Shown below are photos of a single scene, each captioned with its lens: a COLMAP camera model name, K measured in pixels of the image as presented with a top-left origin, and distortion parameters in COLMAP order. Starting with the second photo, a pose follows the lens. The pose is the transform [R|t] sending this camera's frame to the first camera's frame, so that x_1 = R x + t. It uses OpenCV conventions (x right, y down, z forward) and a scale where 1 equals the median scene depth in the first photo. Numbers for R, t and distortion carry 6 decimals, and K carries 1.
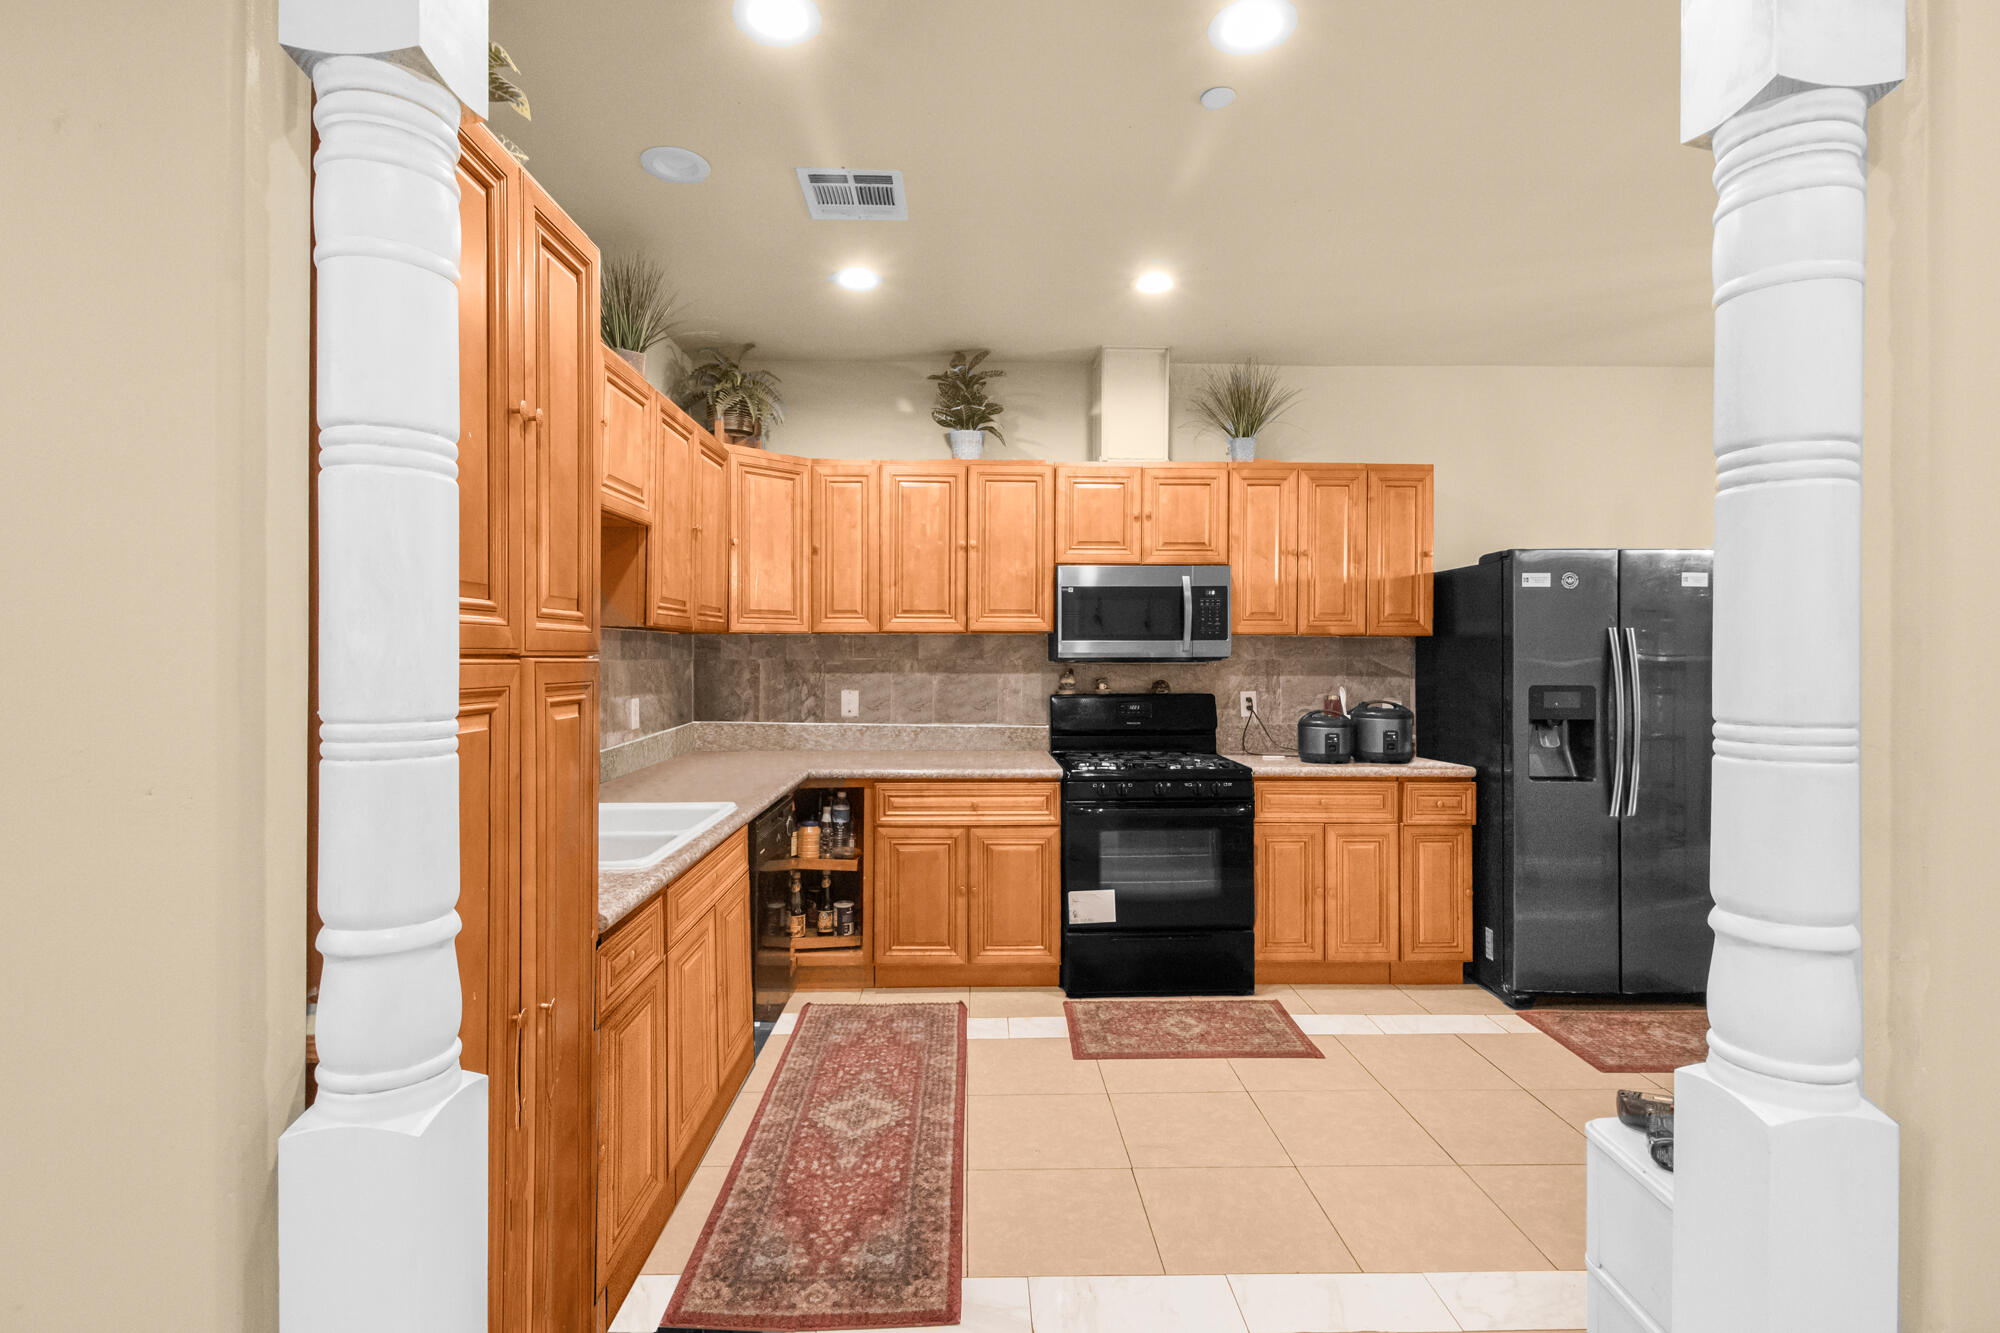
lens RADIAL K [[955.7, 0, 984.1], [0, 955.7, 656.6], [0, 0, 1]] dist [-0.004210, -0.002717]
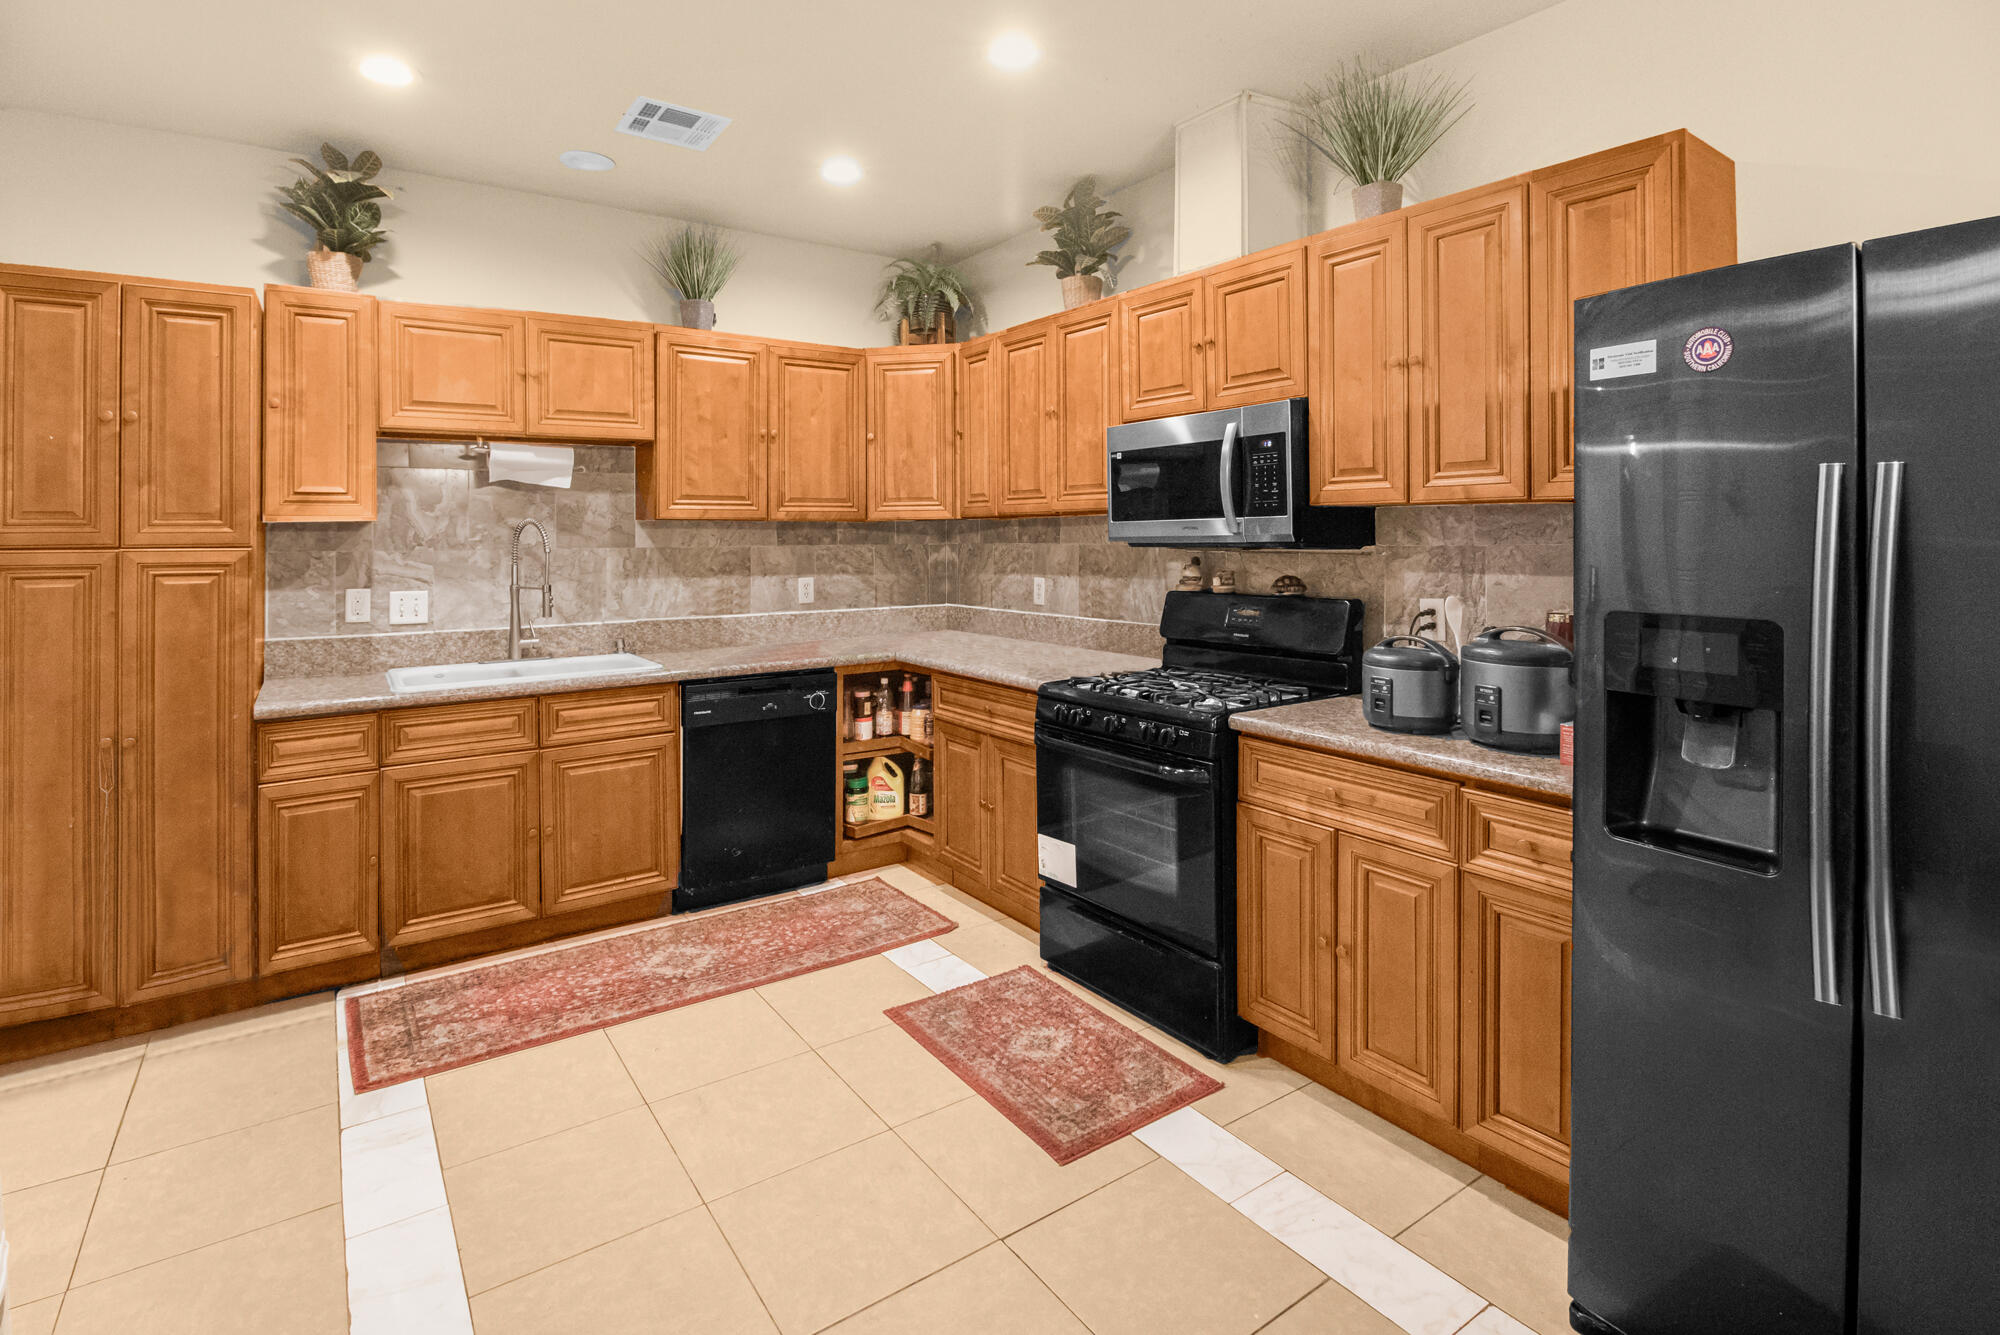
lens RADIAL K [[955.7, 0, 955.7], [0, 955.7, 551.0], [0, 0, 1]] dist [-0.004210, -0.002717]
pose [[0.554508, 0.007362, -0.832146, 0.731138], [0.007570, 0.999875, 0.013890, -0.004918], [0.832144, -0.014002, 0.554383, 0.503577]]
